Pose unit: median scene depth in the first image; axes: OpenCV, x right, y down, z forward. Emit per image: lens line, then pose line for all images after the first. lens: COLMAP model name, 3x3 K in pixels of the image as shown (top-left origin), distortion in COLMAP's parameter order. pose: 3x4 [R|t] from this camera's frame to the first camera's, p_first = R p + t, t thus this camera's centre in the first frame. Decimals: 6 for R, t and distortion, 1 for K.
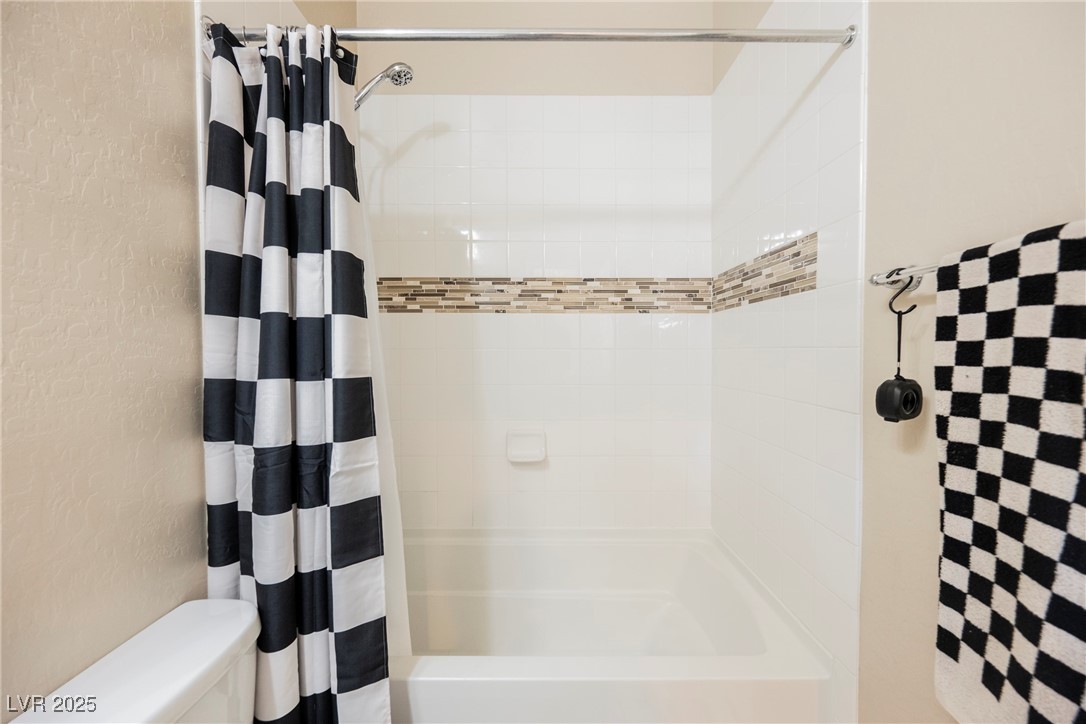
lens RADIAL K [[425.0, 0, 539.0], [0, 425.0, 362.0], [0, 0, 1]] dist [-0.001208, -0.000337]
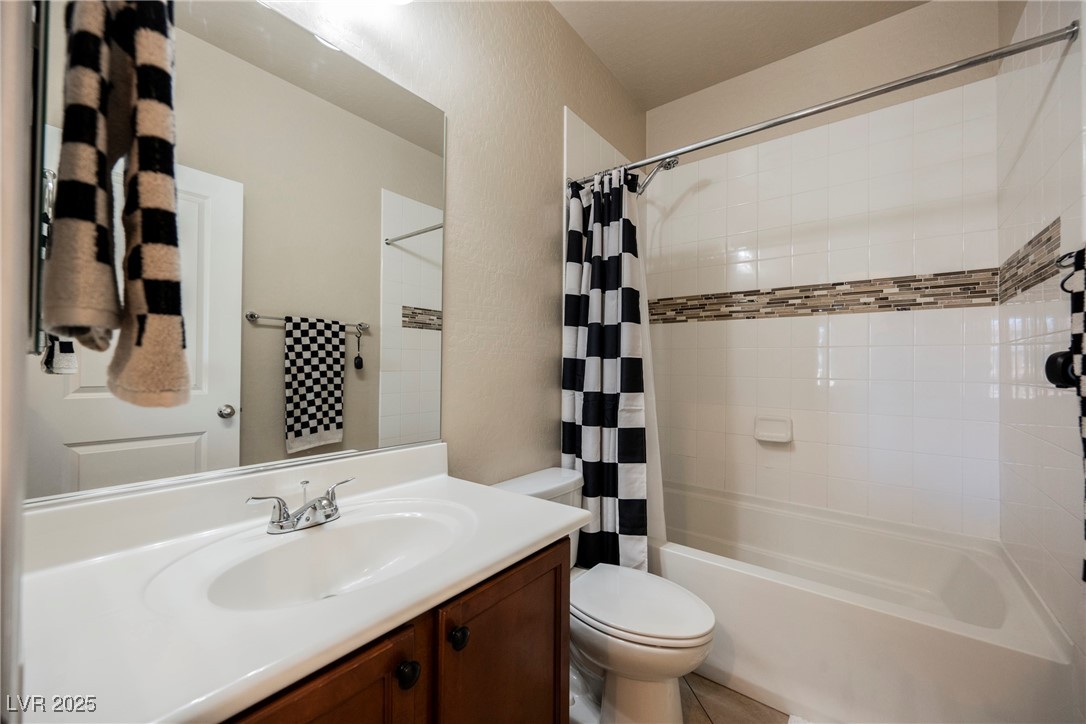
lens RADIAL K [[425.0, 0, 539.6], [0, 425.0, 359.0], [0, 0, 1]] dist [-0.001208, -0.000337]
pose [[0.779160, -0.000409, -0.626825, 0.360274], [-0.029989, 0.998830, -0.037929, 0.117122], [0.626107, 0.048351, 0.778237, -0.594957]]
